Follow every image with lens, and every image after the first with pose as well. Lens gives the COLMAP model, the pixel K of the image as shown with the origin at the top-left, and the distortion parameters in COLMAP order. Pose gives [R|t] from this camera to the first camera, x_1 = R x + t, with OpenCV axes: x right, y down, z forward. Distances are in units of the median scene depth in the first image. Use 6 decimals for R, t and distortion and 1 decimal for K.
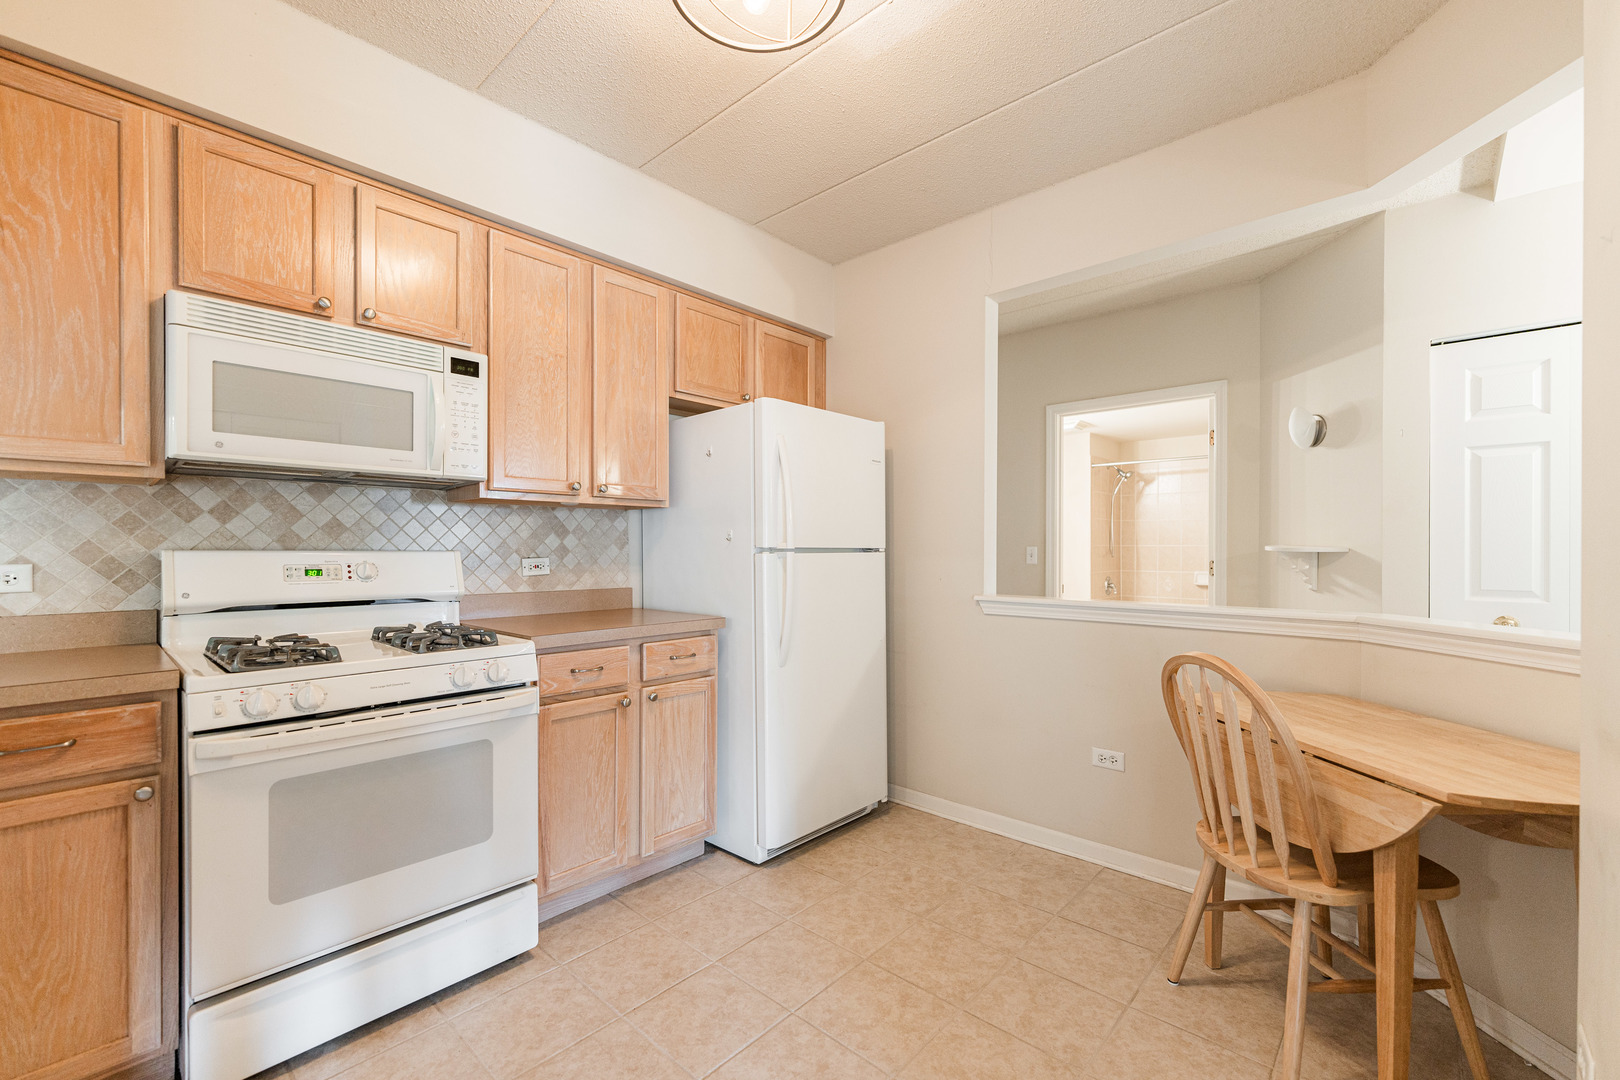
lens RADIAL K [[664.6, 0, 767.0], [0, 664.6, 548.6], [0, 0, 1]] dist [0.001406, 0.000186]
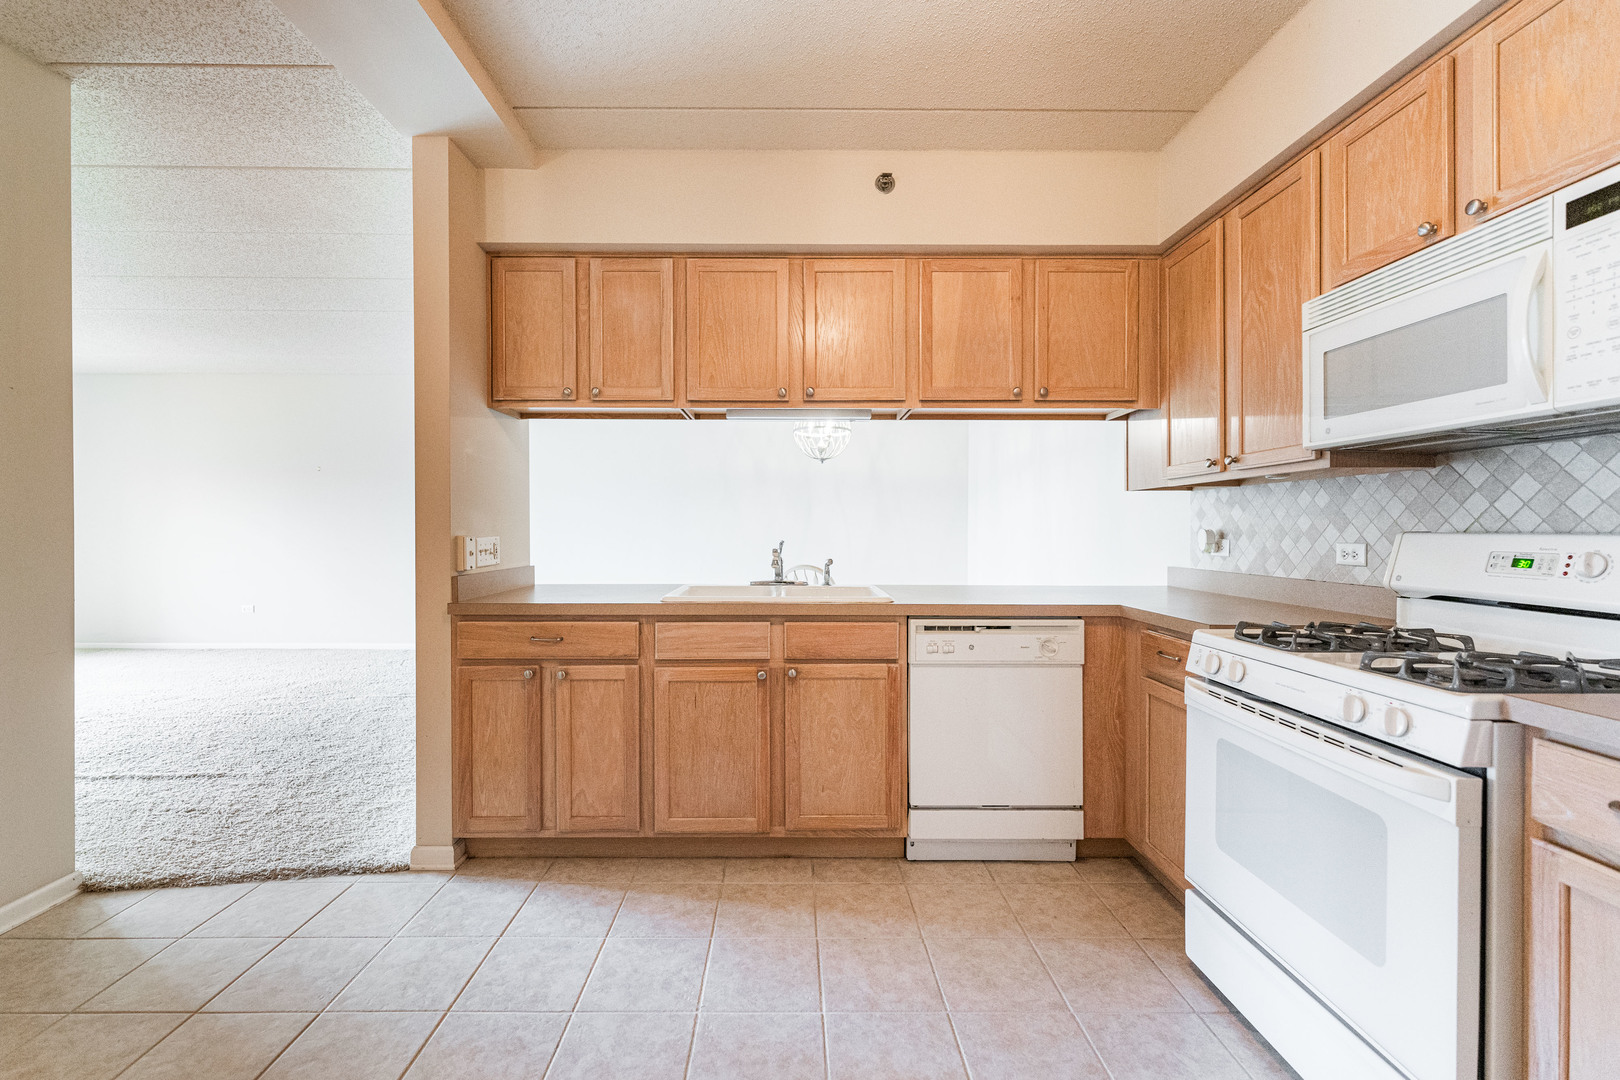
lens RADIAL K [[664.6, 0, 783.8], [0, 664.6, 529.7], [0, 0, 1]] dist [0.001406, 0.000186]
pose [[-0.717895, -0.000983, -0.696151, 0.419536], [-0.000798, 1.000000, -0.000588, -0.000420], [0.696151, 0.000133, -0.717895, 0.930666]]
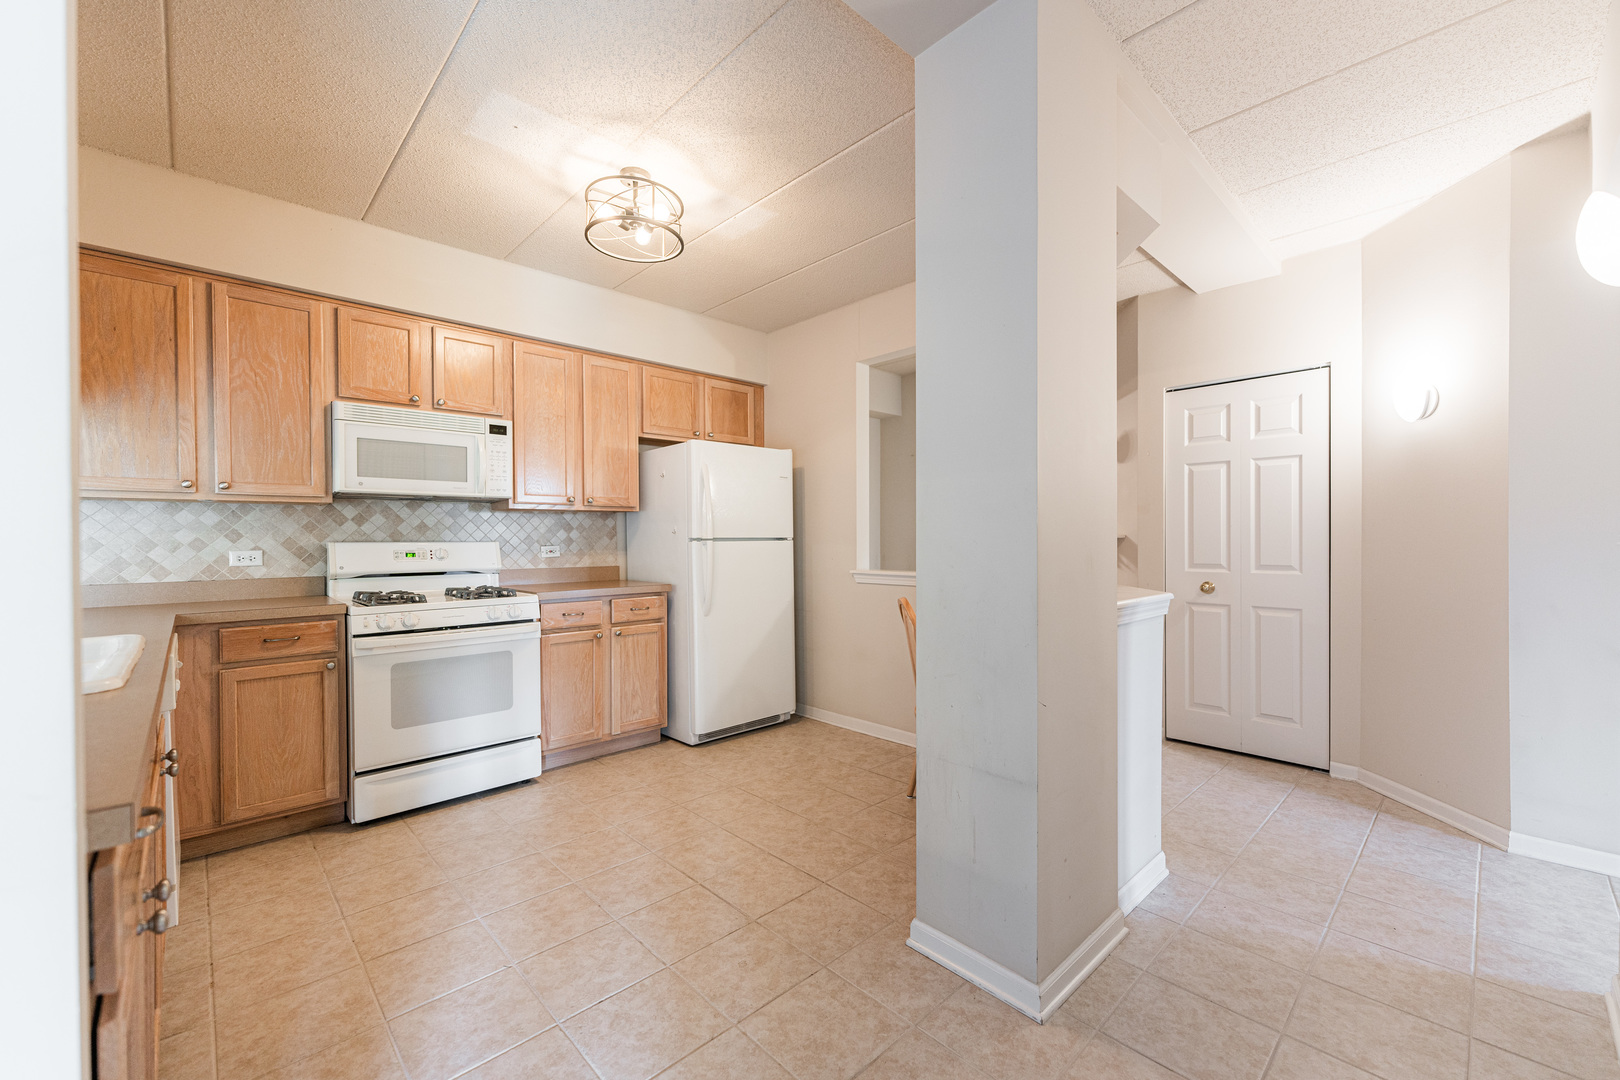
lens RADIAL K [[664.6, 0, 798.7], [0, 664.6, 538.9], [0, 0, 1]] dist [0.001406, 0.000186]
pose [[0.998219, -0.007069, -0.059236, 0.383387], [0.007245, 0.999970, 0.002755, -0.002085], [0.059214, -0.003180, 0.998240, -0.597528]]
